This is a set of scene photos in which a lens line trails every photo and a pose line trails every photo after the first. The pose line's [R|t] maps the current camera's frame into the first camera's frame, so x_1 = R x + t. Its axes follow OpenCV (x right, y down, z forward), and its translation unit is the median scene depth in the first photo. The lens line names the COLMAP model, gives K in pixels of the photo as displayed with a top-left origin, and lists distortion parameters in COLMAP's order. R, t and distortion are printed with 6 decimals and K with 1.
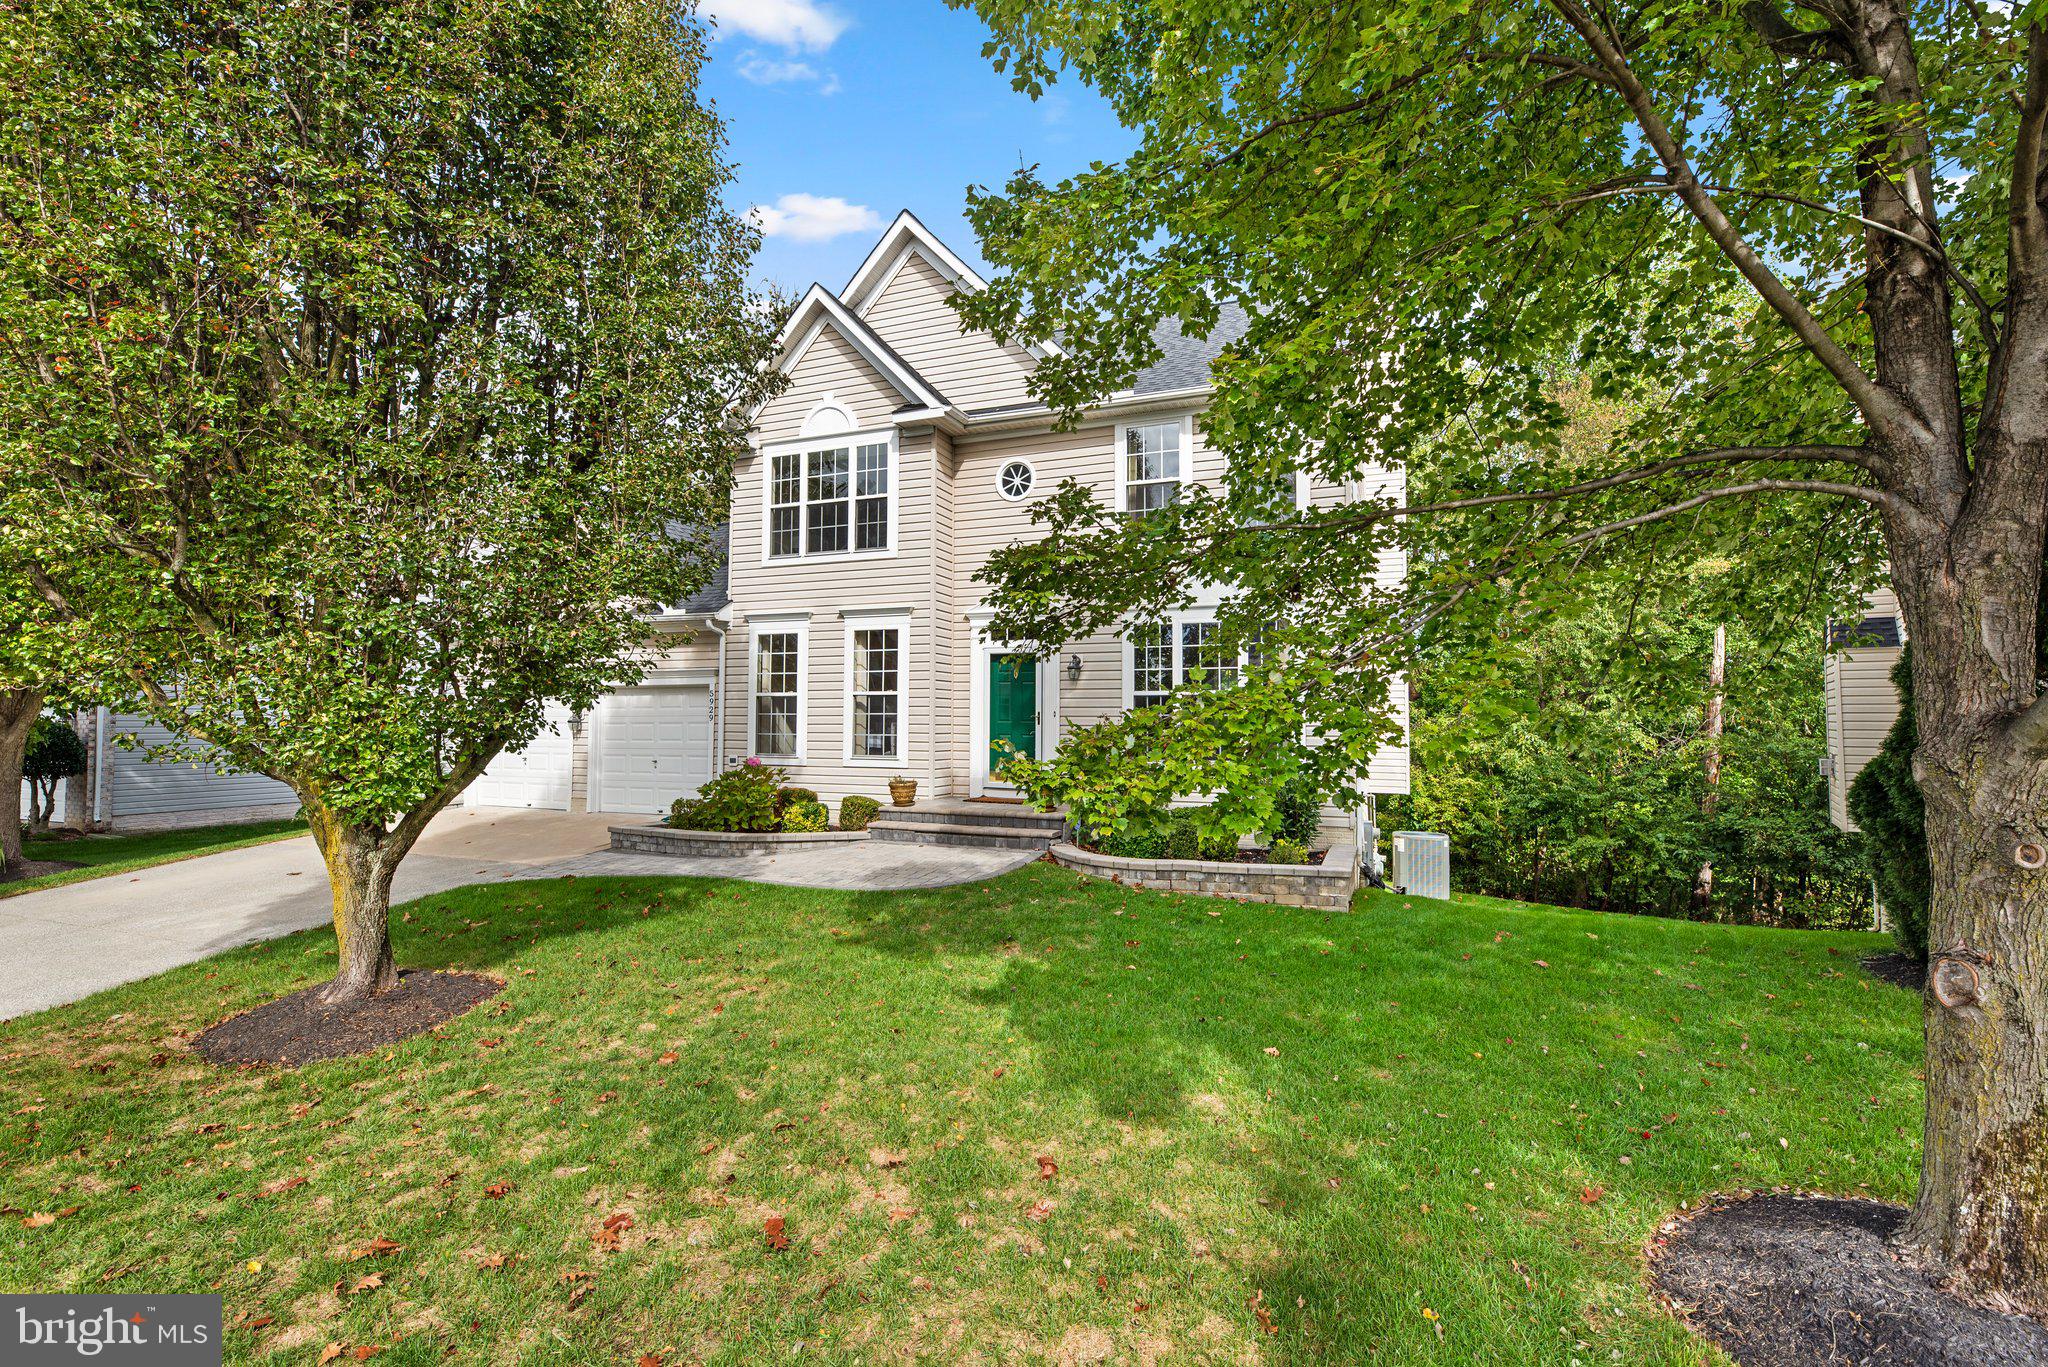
lens RADIAL K [[919.4, 0, 1023.8], [0, 919.4, 680.4], [0, 0, 1]] dist [0.003180, 0.000268]
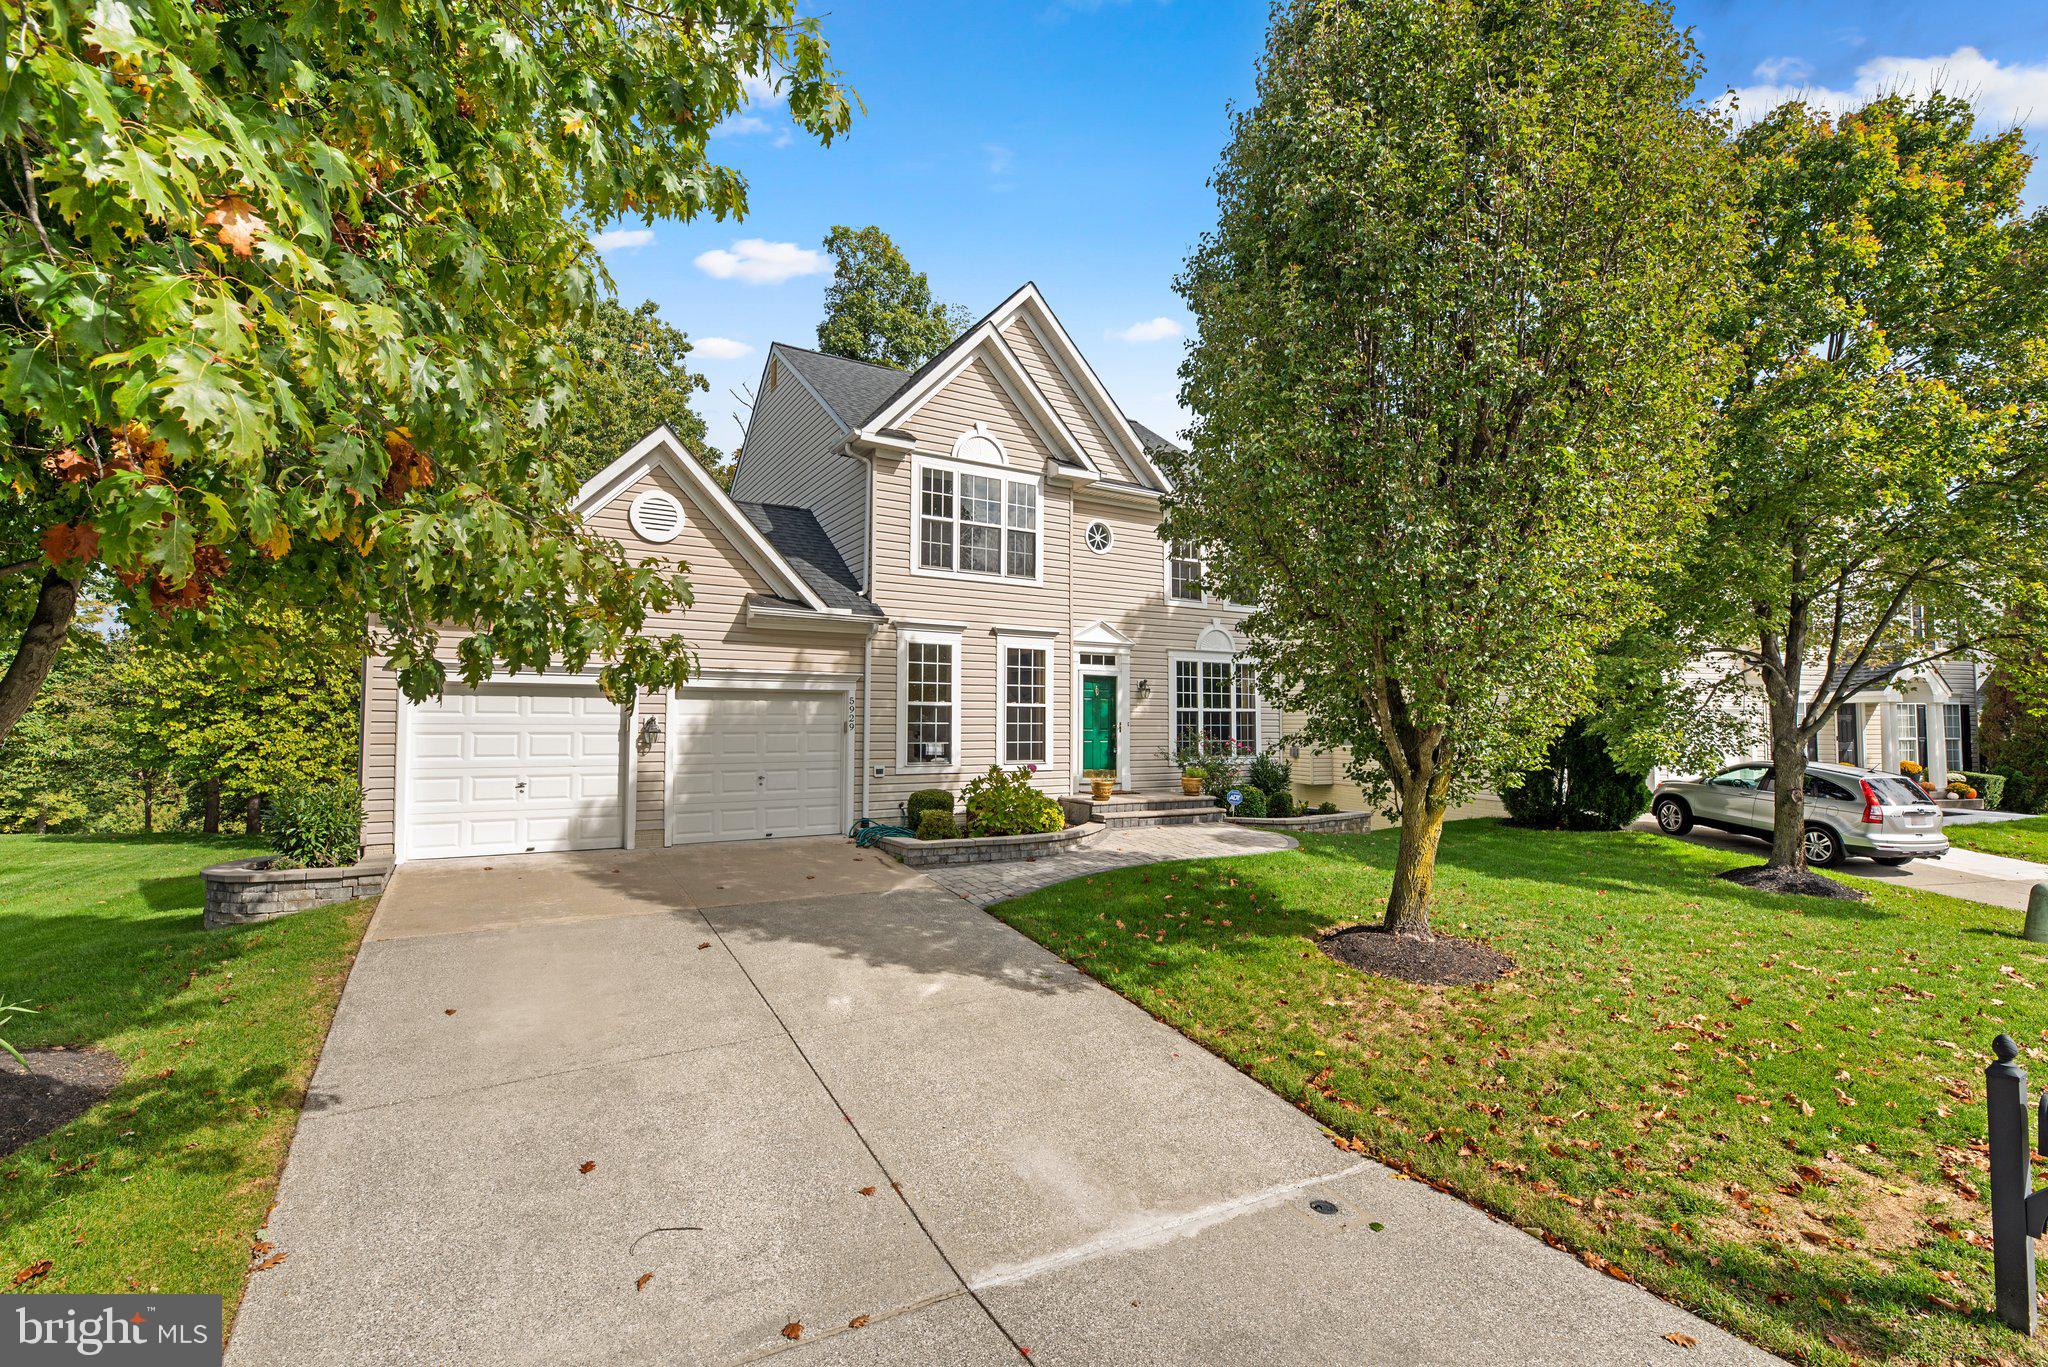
lens RADIAL K [[919.4, 0, 1025.6], [0, 919.4, 692.2], [0, 0, 1]] dist [0.003180, 0.000268]
pose [[0.609212, 0.033150, 0.792315, -1.021260], [-0.030578, 0.999365, -0.018301, 0.017917], [-0.792418, -0.013078, 0.609838, 0.304343]]
